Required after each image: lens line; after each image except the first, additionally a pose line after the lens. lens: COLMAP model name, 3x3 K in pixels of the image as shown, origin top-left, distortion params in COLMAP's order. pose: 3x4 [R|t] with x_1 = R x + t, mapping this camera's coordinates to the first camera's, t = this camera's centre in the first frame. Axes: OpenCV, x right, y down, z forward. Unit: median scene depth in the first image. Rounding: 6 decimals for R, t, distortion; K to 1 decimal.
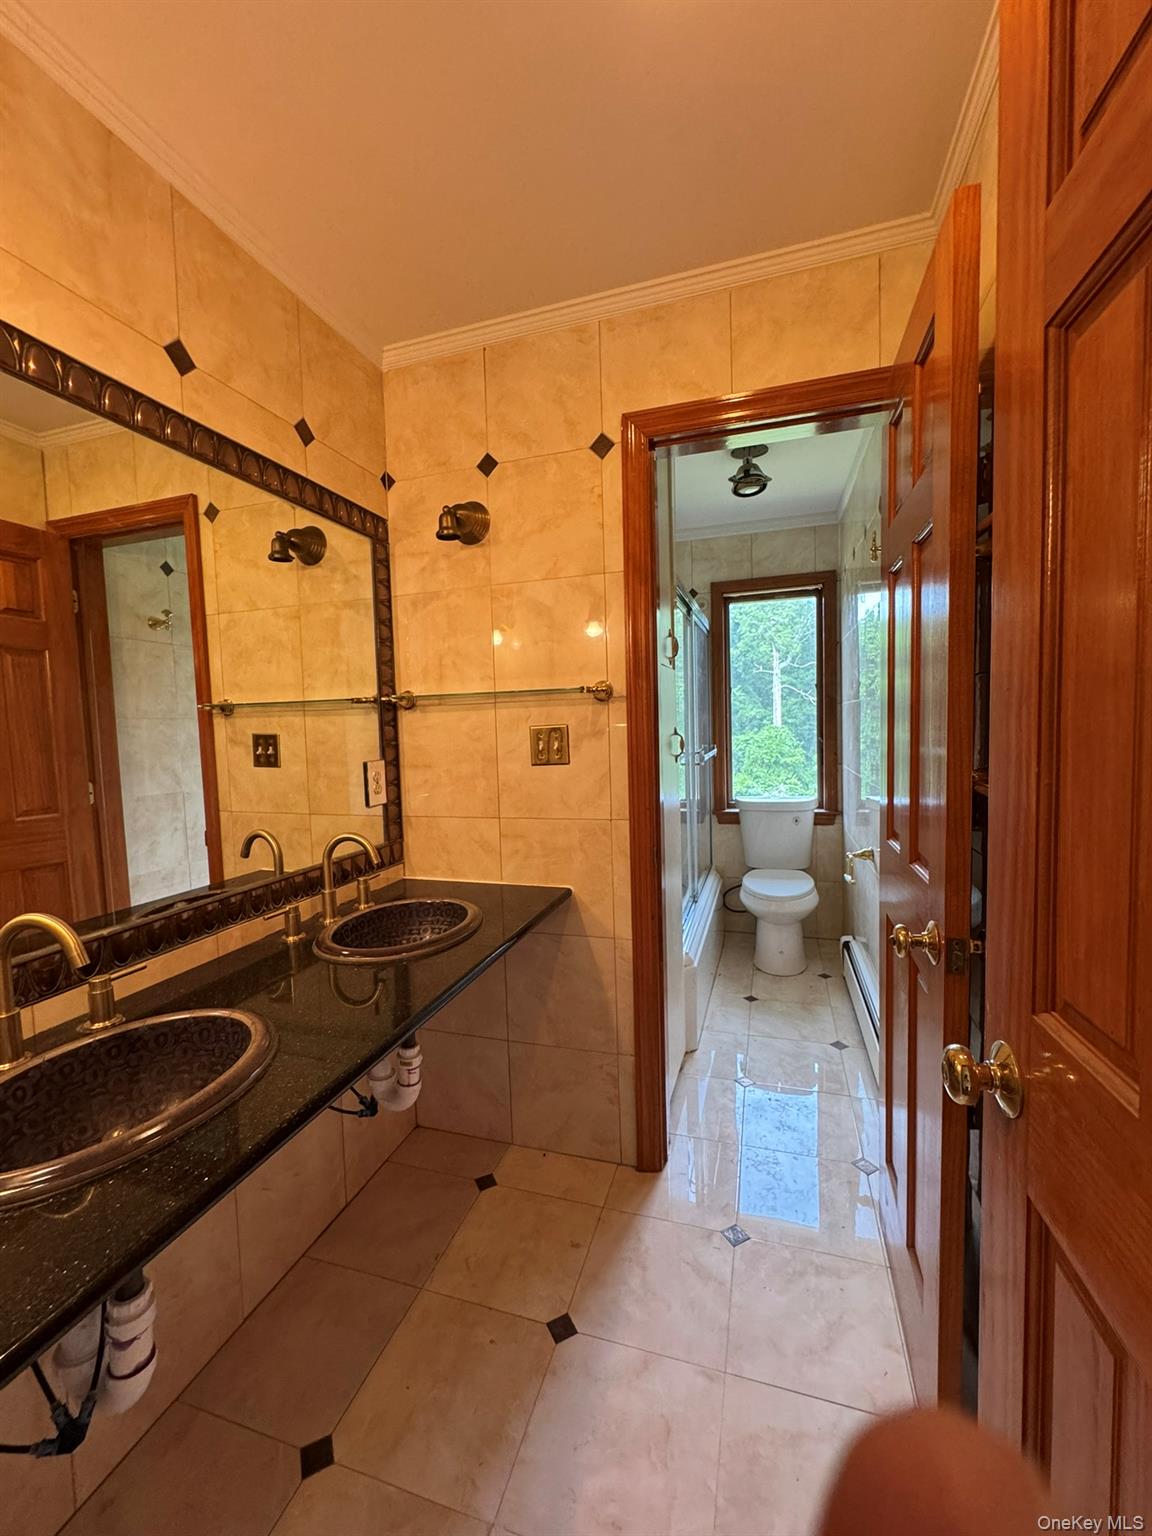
lens RADIAL K [[614.1, 0, 576.4], [0, 614.1, 765.2], [0, 0, 1]] dist [-0.003717, 0.001305]
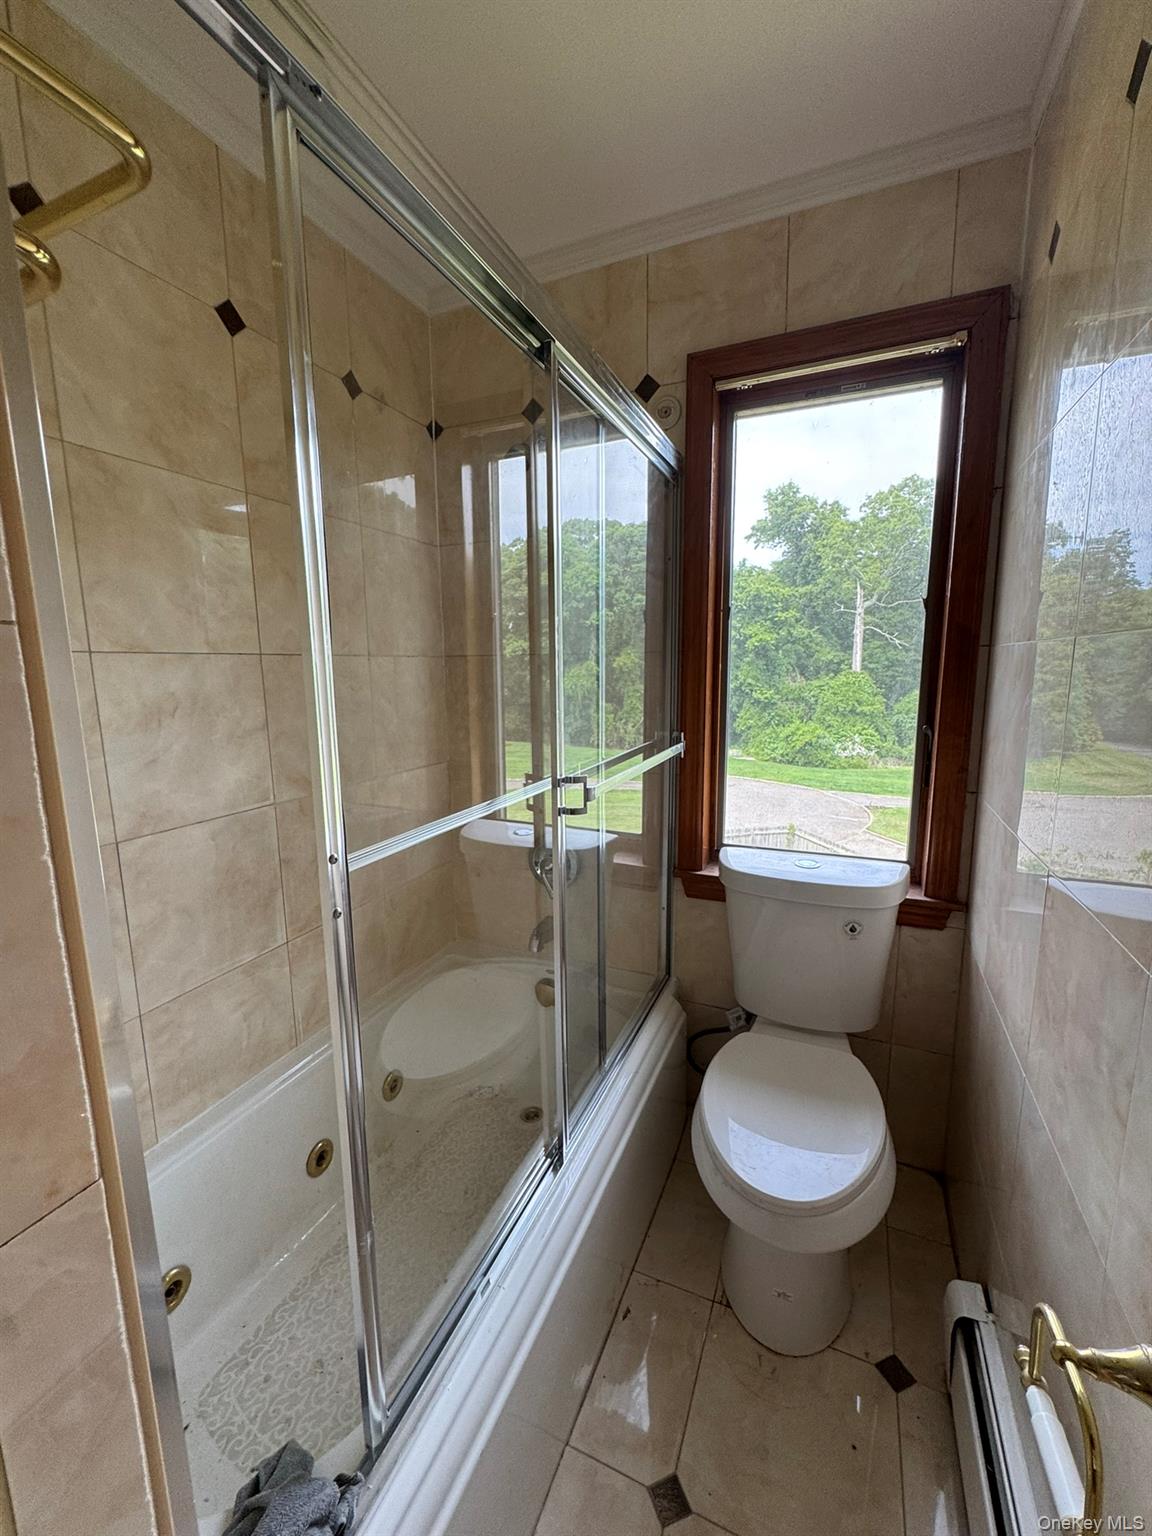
lens RADIAL K [[614.1, 0, 578.2], [0, 614.1, 764.0], [0, 0, 1]] dist [-0.003717, 0.001305]
pose [[0.994061, 0.038479, -0.101795, 0.196325], [-0.028572, 0.994870, 0.097046, -0.052376], [0.105007, -0.093561, 0.990061, 0.538144]]
